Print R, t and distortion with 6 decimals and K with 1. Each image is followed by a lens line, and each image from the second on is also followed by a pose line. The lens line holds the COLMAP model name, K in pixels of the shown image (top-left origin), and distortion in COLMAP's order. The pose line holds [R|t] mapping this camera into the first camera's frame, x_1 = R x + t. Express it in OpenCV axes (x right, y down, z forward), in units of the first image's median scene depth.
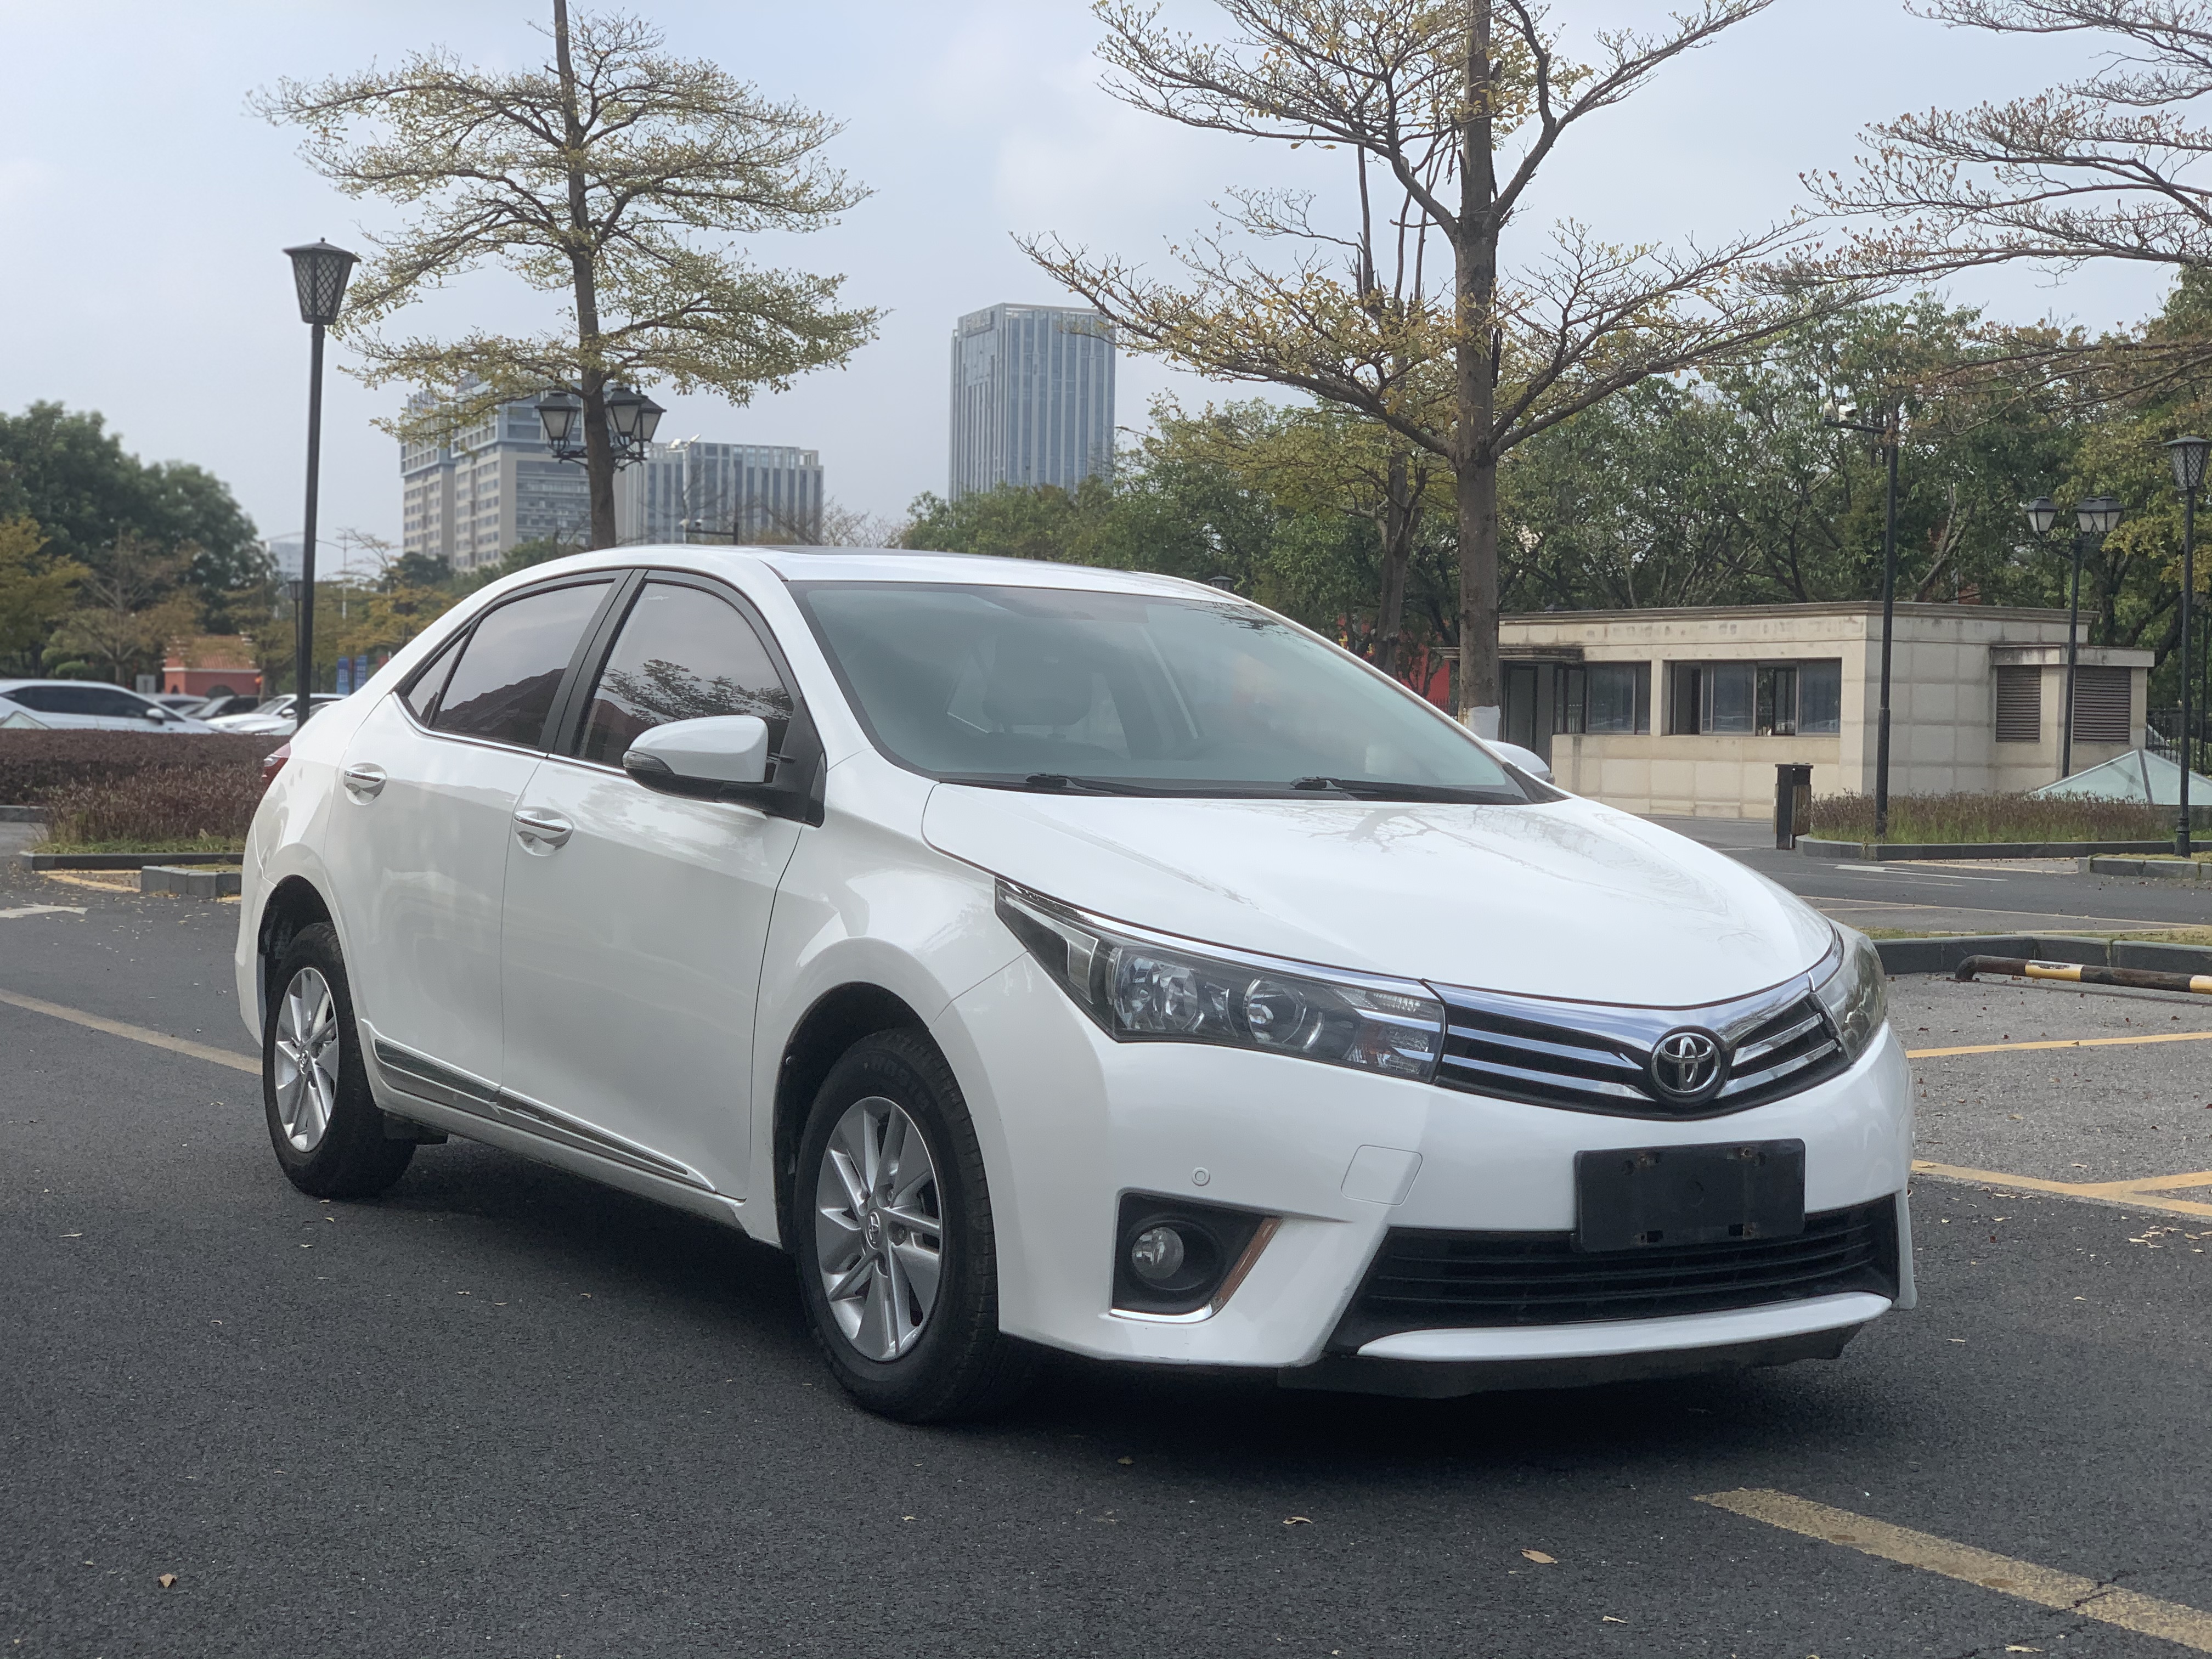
lens RADIAL K [[3210.7, 0, 1106.0], [0, 3210.7, 829.5], [0, 0, 1]] dist [0.200183, -0.864618]
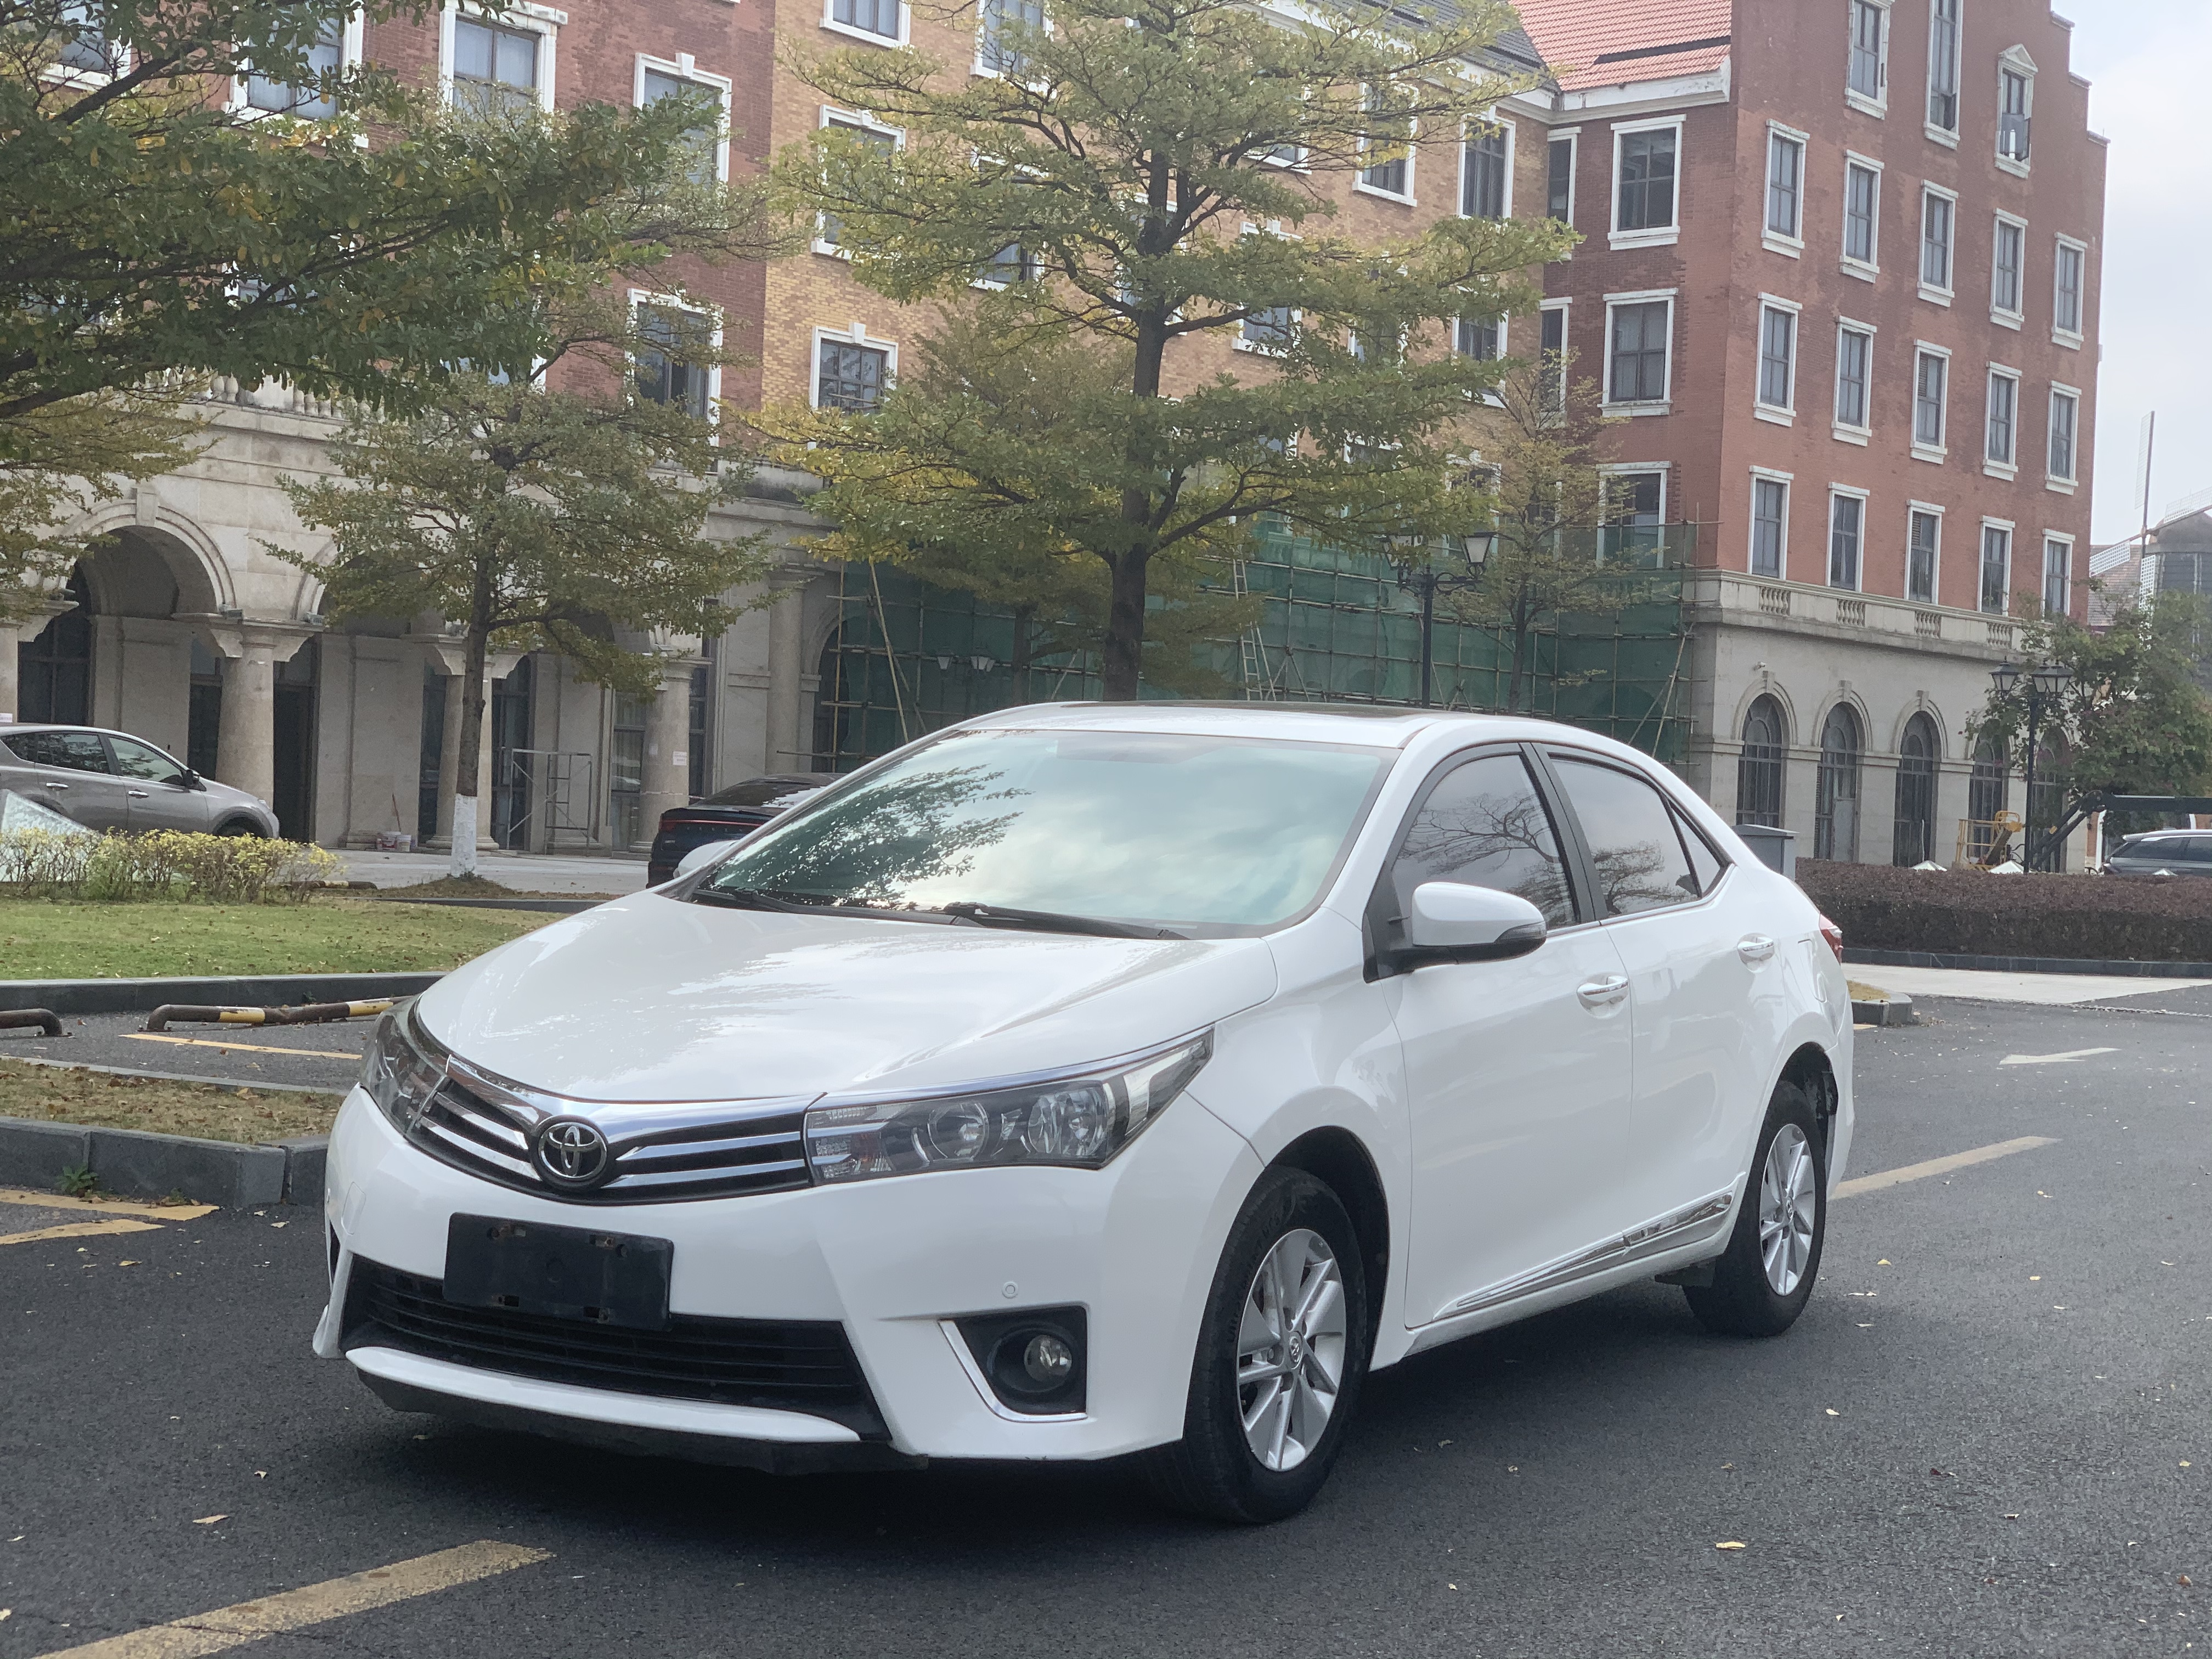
lens RADIAL K [[3210.7, 0, 1106.0], [0, 3210.7, 829.5], [0, 0, 1]] dist [0.200183, -0.864618]
pose [[0.463520, 0.005298, -0.886071, 0.978474], [-0.060670, 0.997825, -0.025771, -0.014469], [0.884007, 0.065703, 0.462833, 0.519595]]
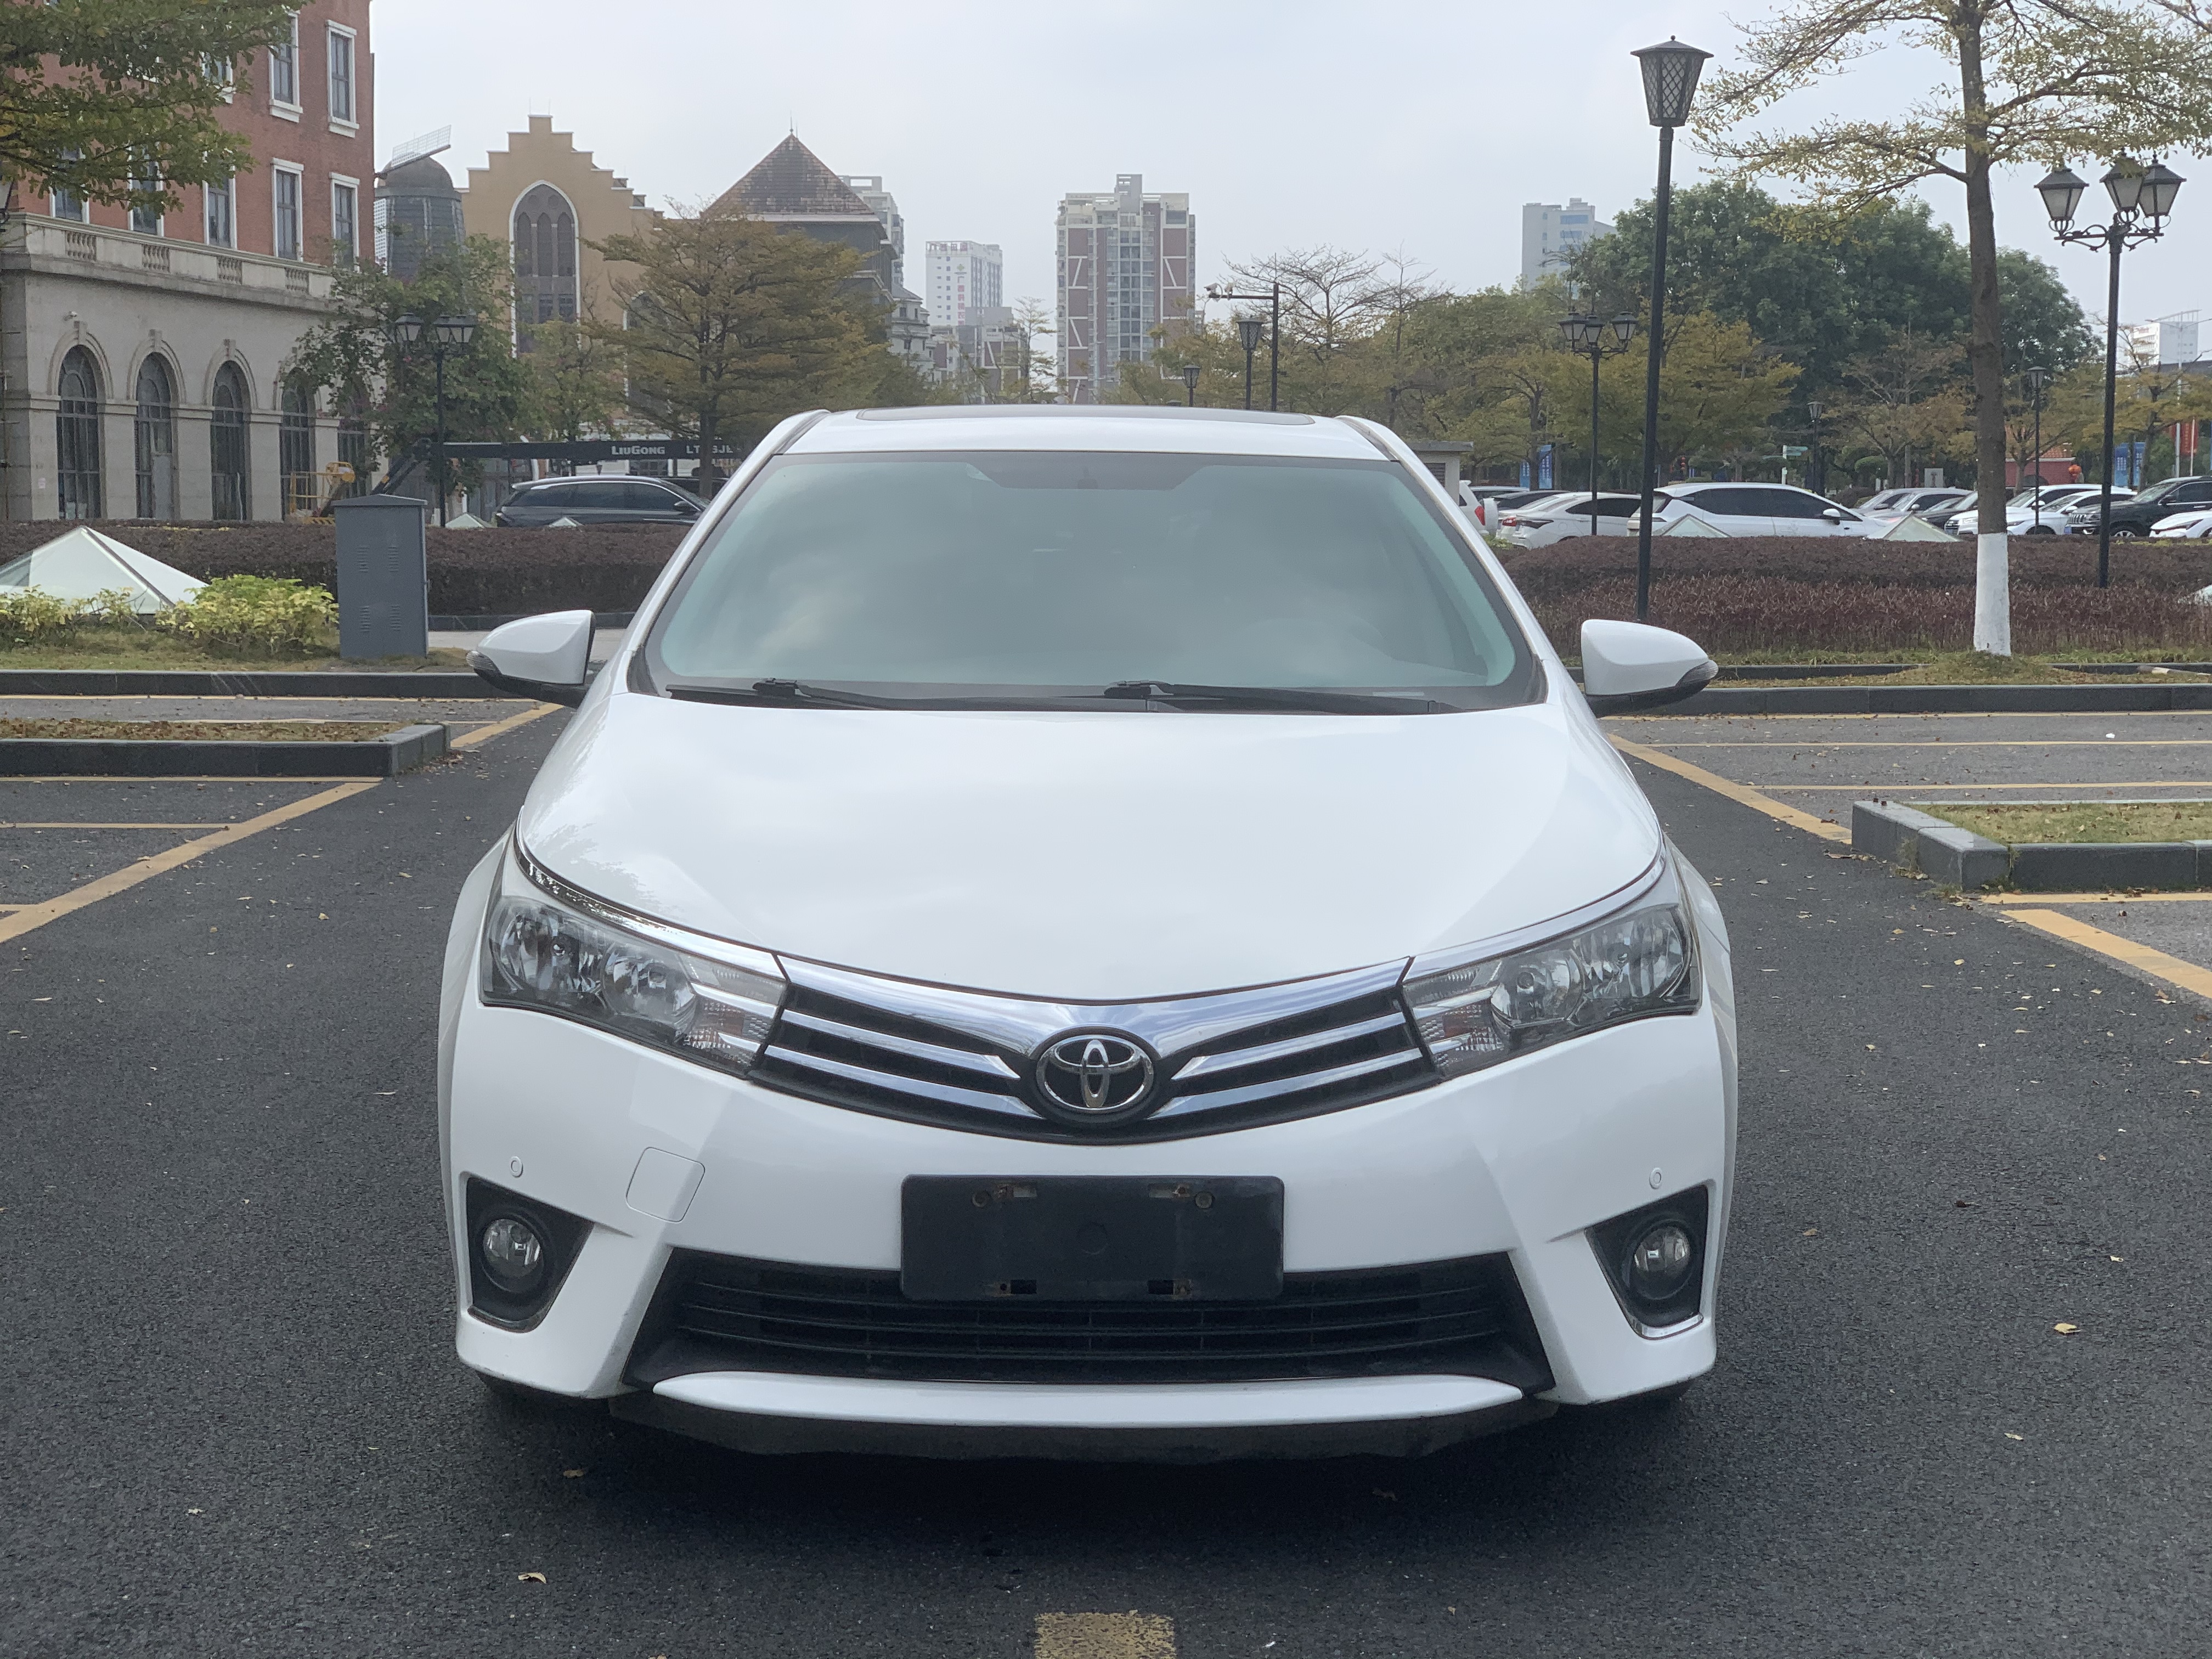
lens RADIAL K [[3210.7, 0, 1106.0], [0, 3210.7, 829.5], [0, 0, 1]] dist [0.200183, -0.864618]
pose [[0.848445, 0.035677, -0.528079, 0.476968], [-0.001336, 0.997867, 0.065268, -0.030970], [0.529281, -0.054671, 0.846683, 0.269870]]
